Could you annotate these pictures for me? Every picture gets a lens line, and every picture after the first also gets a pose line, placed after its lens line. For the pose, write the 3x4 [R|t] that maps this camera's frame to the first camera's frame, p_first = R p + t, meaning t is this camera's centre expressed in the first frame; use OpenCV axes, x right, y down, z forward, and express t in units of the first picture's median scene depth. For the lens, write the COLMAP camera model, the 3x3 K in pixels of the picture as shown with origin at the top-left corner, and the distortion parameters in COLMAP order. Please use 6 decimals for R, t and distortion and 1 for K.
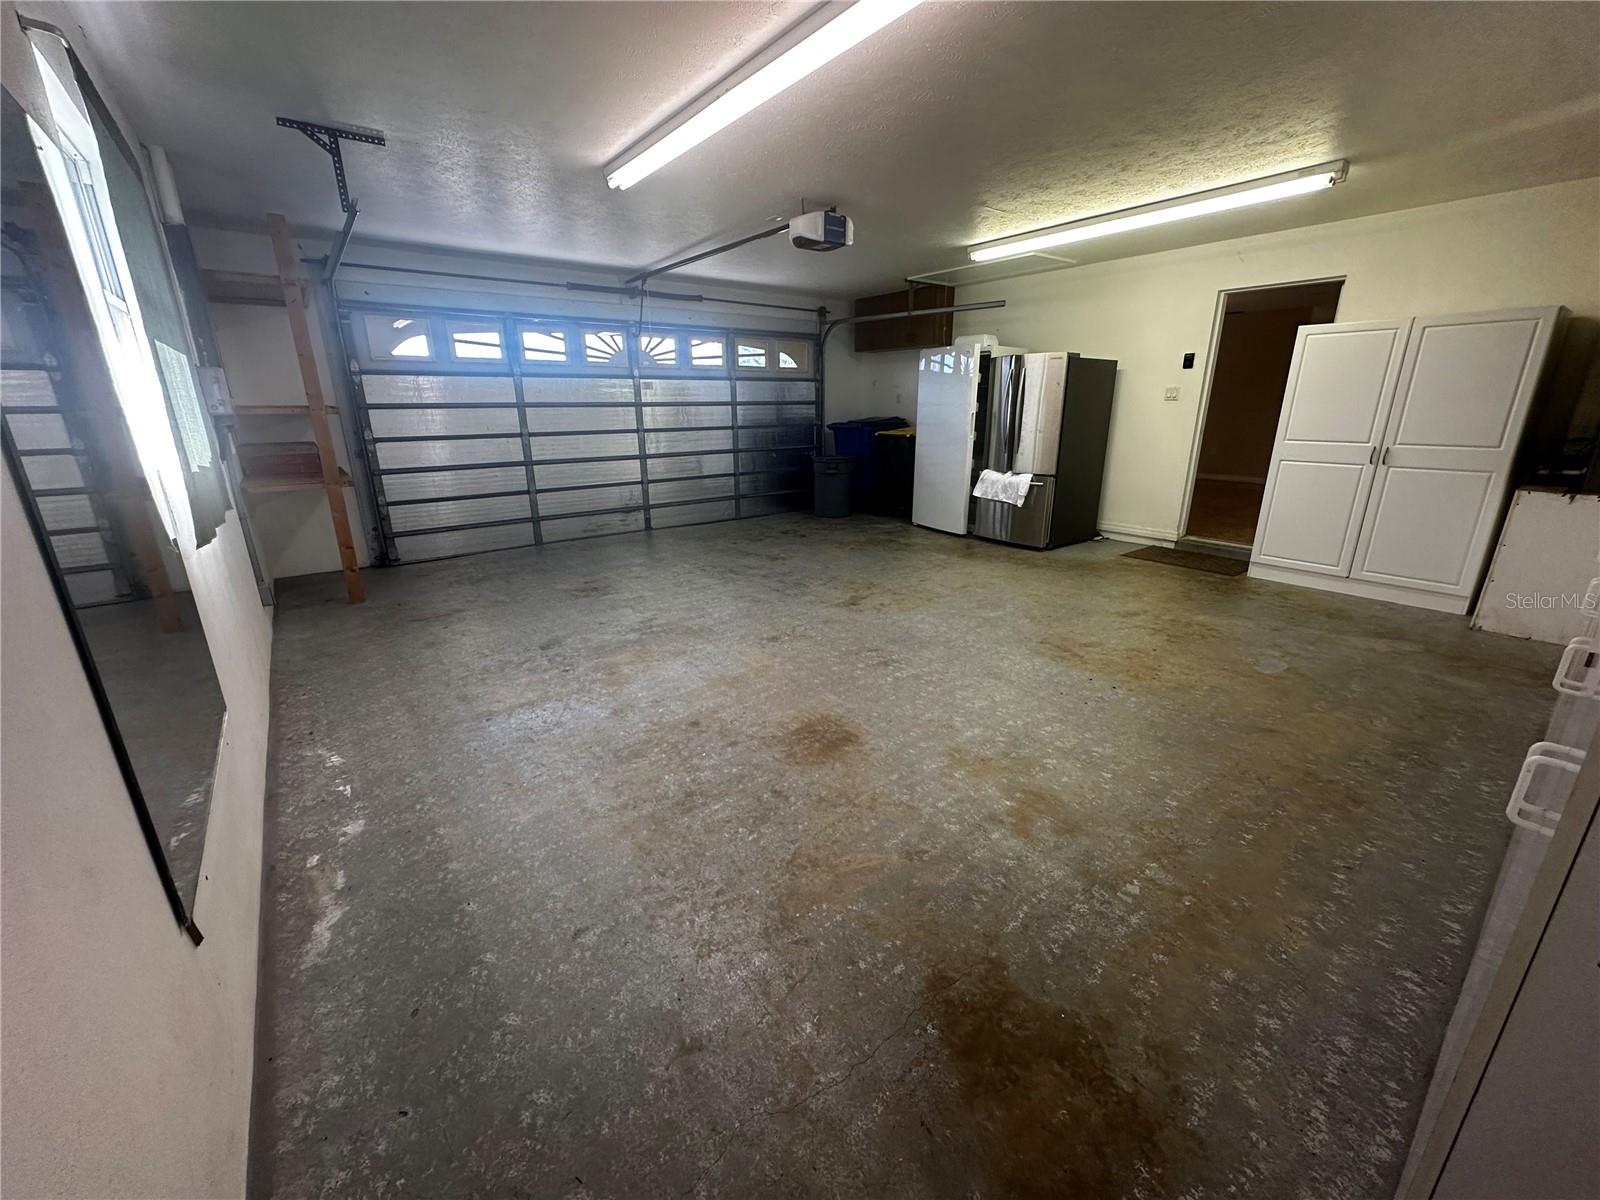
lens RADIAL K [[637.3, 0, 796.8], [0, 637.3, 600.9], [0, 0, 1]] dist [-0.005063, 0.001076]
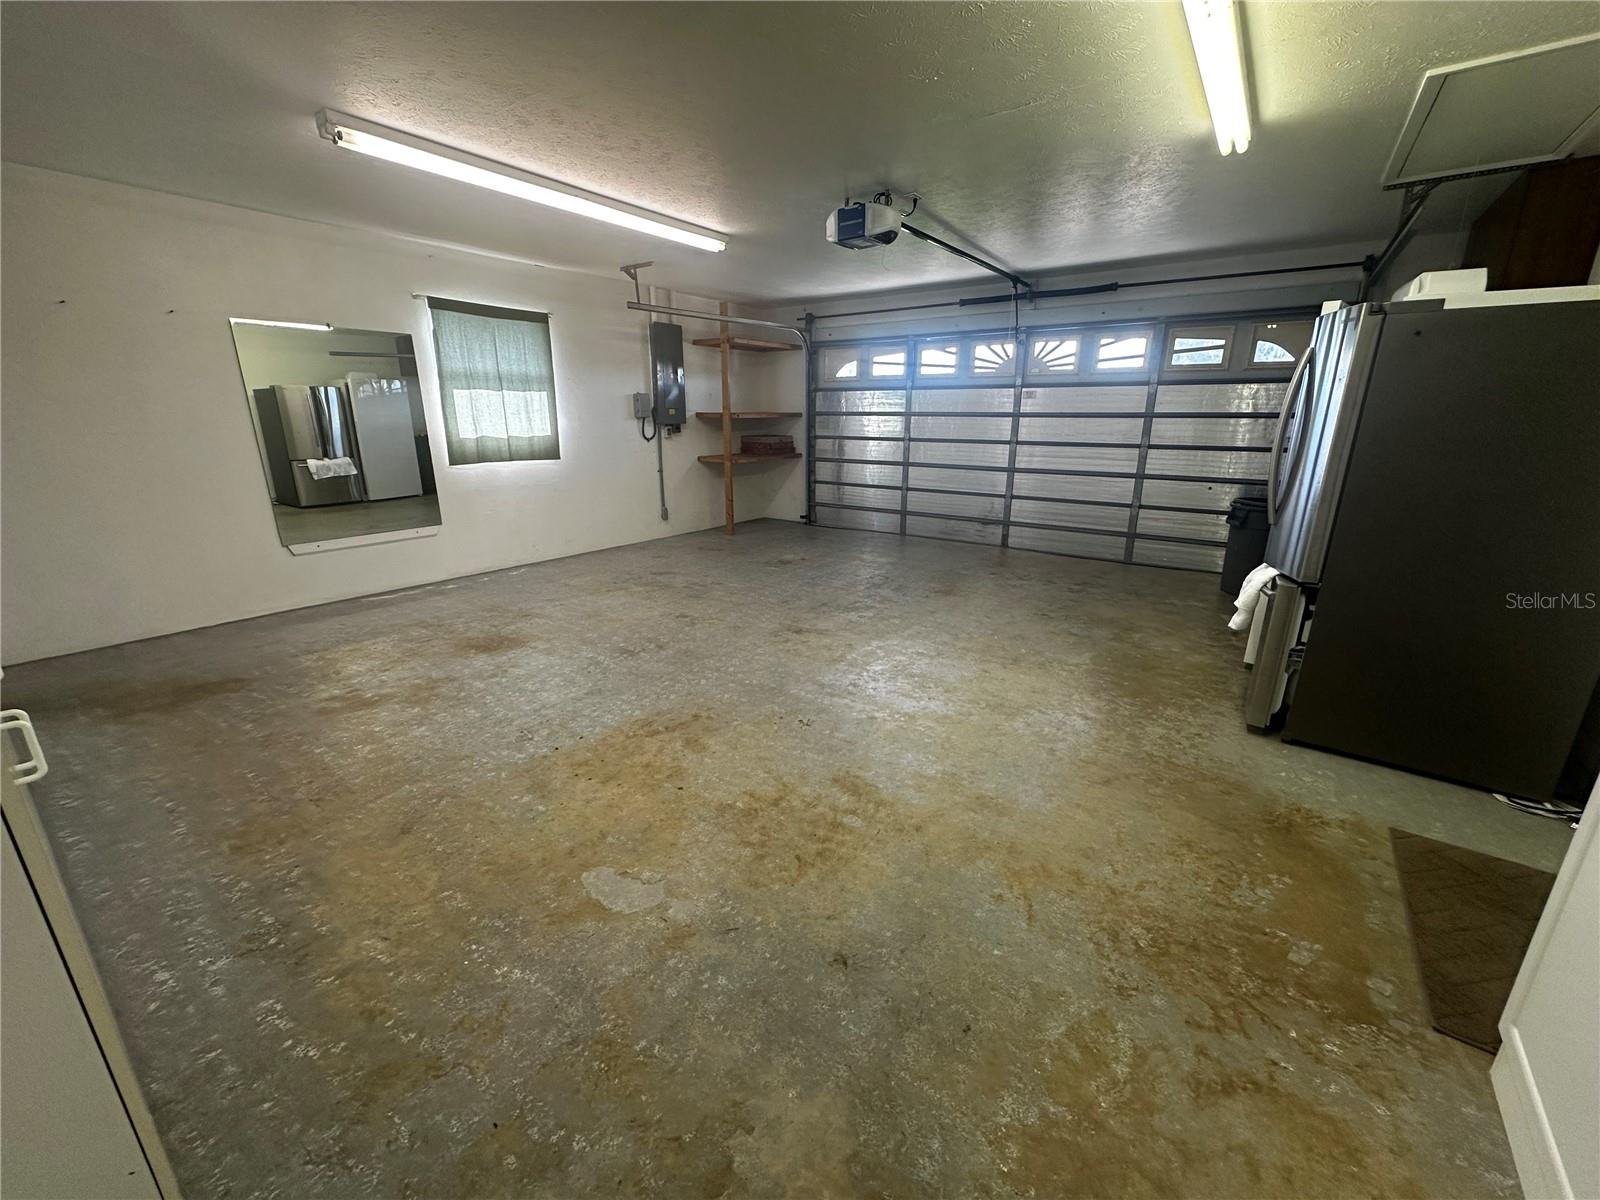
lens RADIAL K [[637.3, 0, 803.3], [0, 637.3, 601.7], [0, 0, 1]] dist [-0.005063, 0.001076]
pose [[0.281179, 0.281907, -0.917315, 0.895570], [-0.288988, 0.936382, 0.199185, -0.215015], [0.915109, 0.209087, 0.344759, 0.653661]]
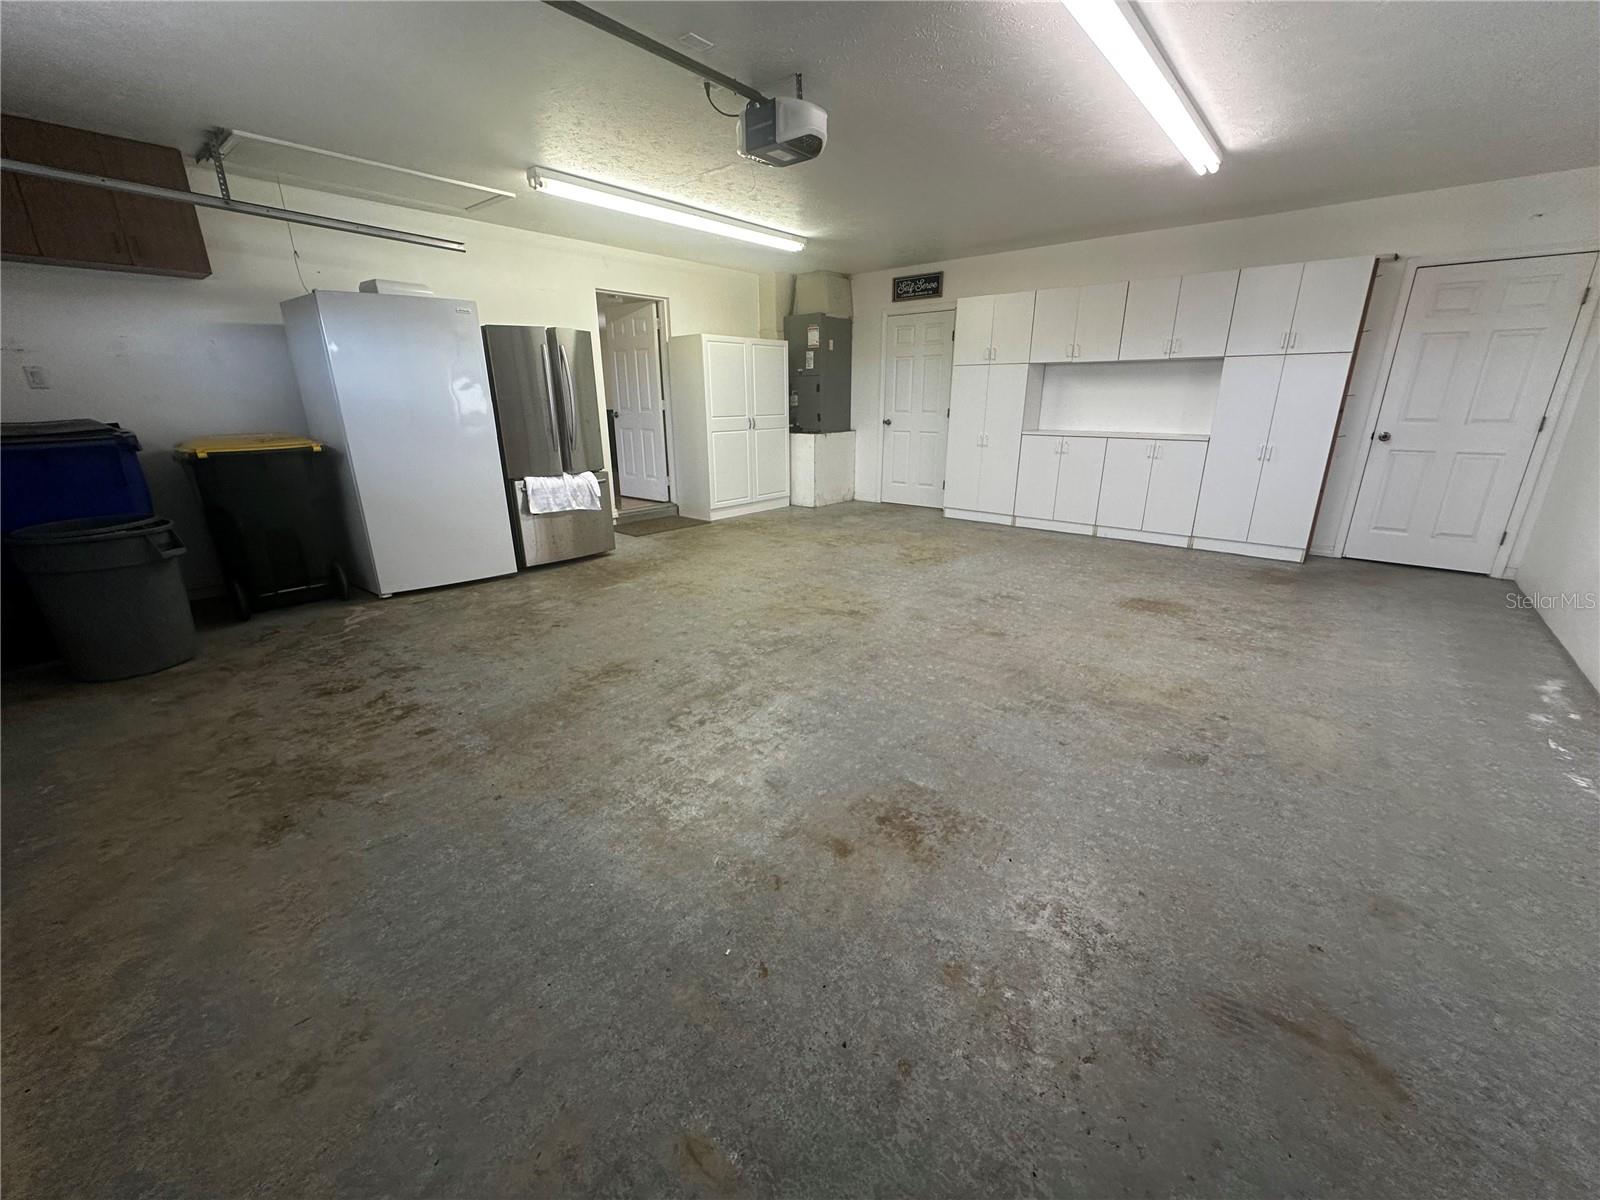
lens RADIAL K [[637.3, 0, 801.8], [0, 637.3, 602.9], [0, 0, 1]] dist [-0.005063, 0.001076]
pose [[-0.205816, -0.297146, 0.932386, -0.689509], [0.296389, 0.889105, 0.348778, -0.323735], [-0.932627, 0.348133, -0.094921, 1.104039]]
